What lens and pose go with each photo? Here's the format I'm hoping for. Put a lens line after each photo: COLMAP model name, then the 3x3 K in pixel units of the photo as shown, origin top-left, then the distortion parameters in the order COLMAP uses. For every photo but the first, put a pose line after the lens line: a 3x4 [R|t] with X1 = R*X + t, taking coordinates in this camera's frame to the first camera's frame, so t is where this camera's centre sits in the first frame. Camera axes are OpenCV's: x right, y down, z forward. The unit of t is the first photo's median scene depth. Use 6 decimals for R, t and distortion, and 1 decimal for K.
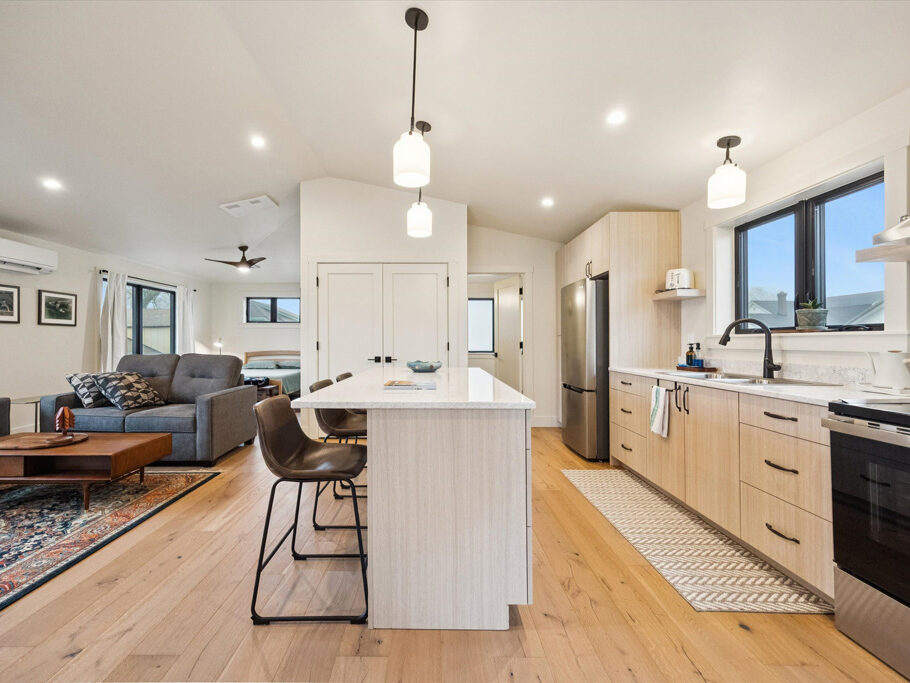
lens RADIAL K [[388.7, 0, 426.8], [0, 388.7, 347.0], [0, 0, 1]] dist [0.002819, 0.001490]
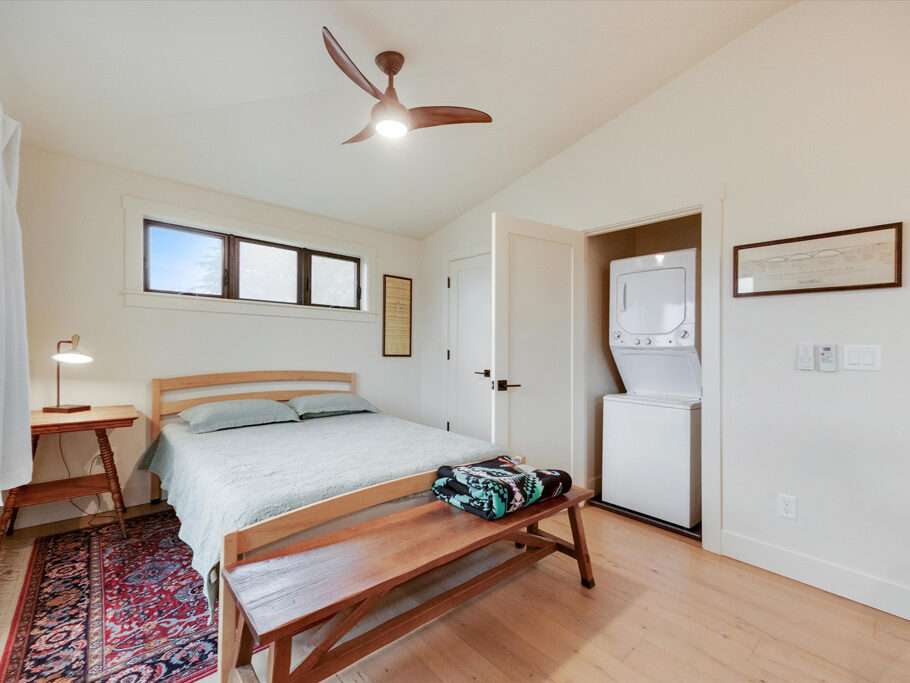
lens RADIAL K [[401.6, 0, 449.9], [0, 401.6, 350.2], [0, 0, 1]] dist [0.007850, 0.002621]
pose [[0.735672, 0.007723, 0.677294, -1.164352], [-0.008313, 0.999963, -0.002372, -0.029118], [-0.677287, -0.003885, 0.735708, 1.277240]]
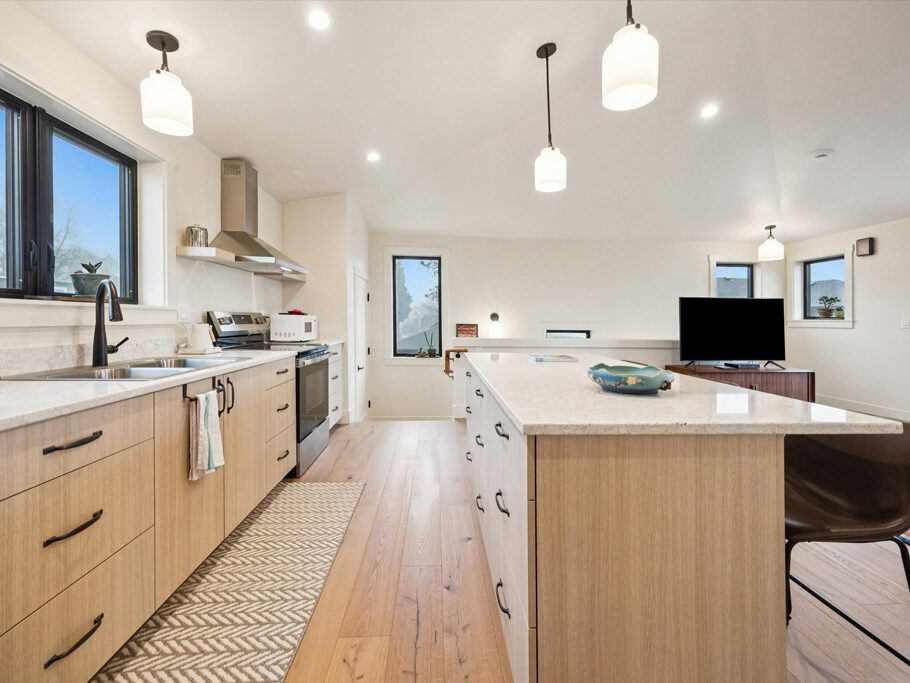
lens RADIAL K [[401.6, 0, 460.8], [0, 401.6, 316.0], [0, 0, 1]] dist [0.007850, 0.002621]
pose [[-0.996145, -0.015229, -0.086395, 0.201147], [-0.015520, 0.999876, 0.002698, -0.015897], [0.086343, 0.004029, -0.996257, 1.234928]]
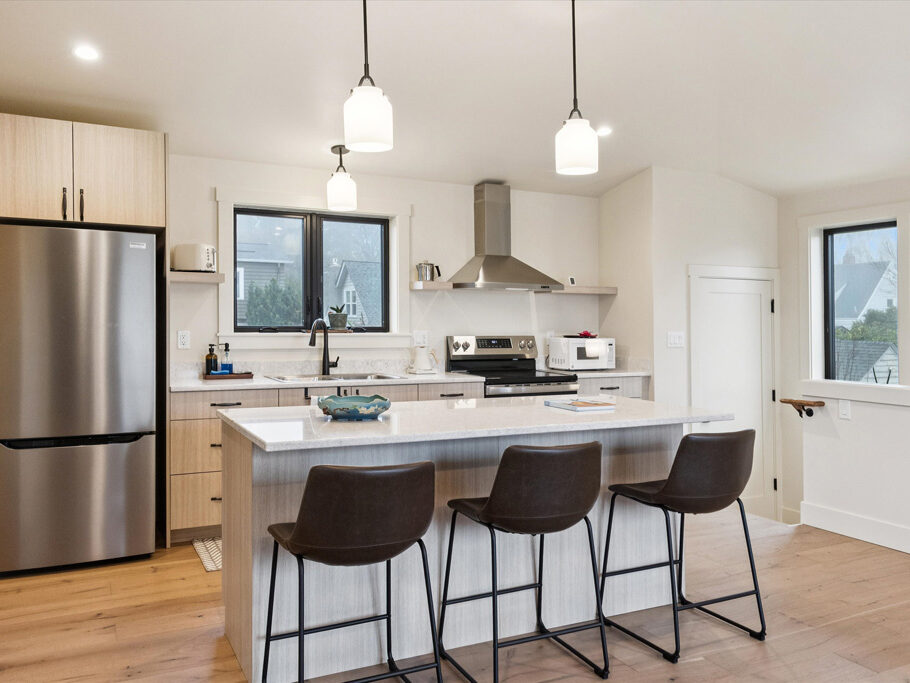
lens RADIAL K [[752.2, 0, 460.3], [0, 752.2, 333.0], [0, 0, 1]] dist [0.018967, 0.008587]
pose [[-0.464455, -0.018547, 0.885403, -0.783810], [0.002697, 0.999746, 0.022357, -0.056551], [-0.885593, 0.012772, -0.464287, 1.131252]]
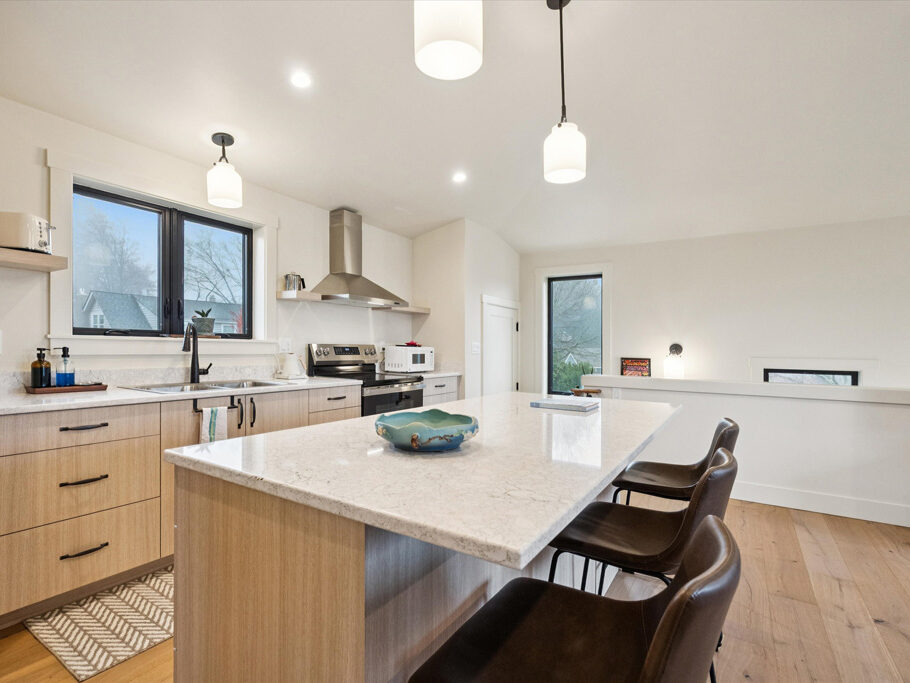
lens RADIAL K [[452.6, 0, 447.0], [0, 452.6, 349.1], [0, 0, 1]] dist [0.009439, -0.004587]
pose [[-0.850917, -0.018465, 0.524975, -0.191877], [-0.011953, 0.999804, 0.015793, -0.022977], [-0.525164, 0.007163, -0.850971, 1.139364]]
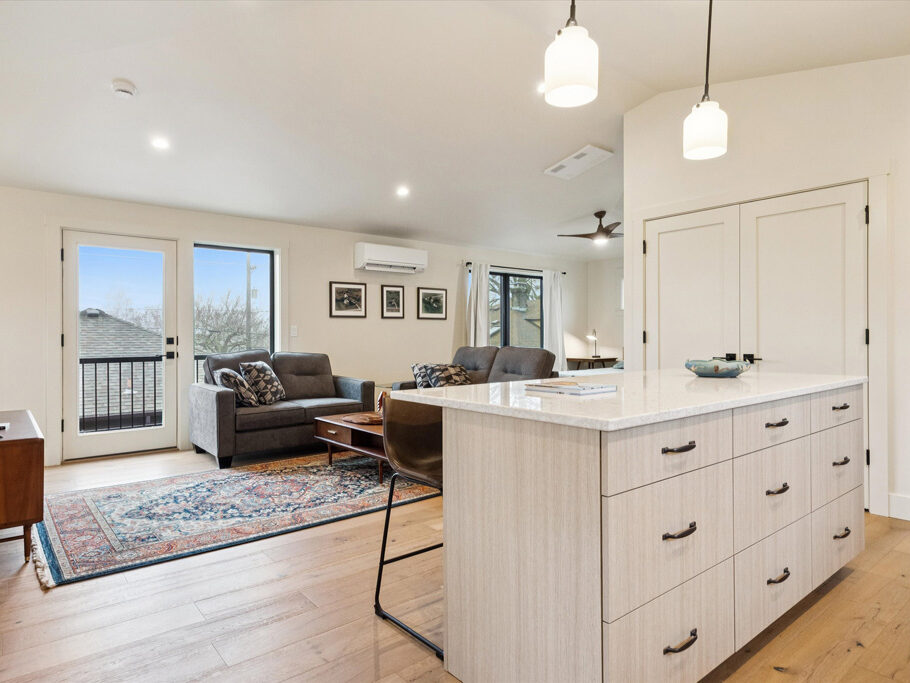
lens RADIAL K [[546.1, 0, 455.5], [0, 546.1, 343.3], [0, 0, 1]] dist [0.011672, 0.003047]
pose [[0.644628, 0.004398, -0.764483, 0.328356], [-0.002843, 0.999990, 0.003355, 0.007599], [0.764491, 0.000011, 0.644635, 0.110516]]
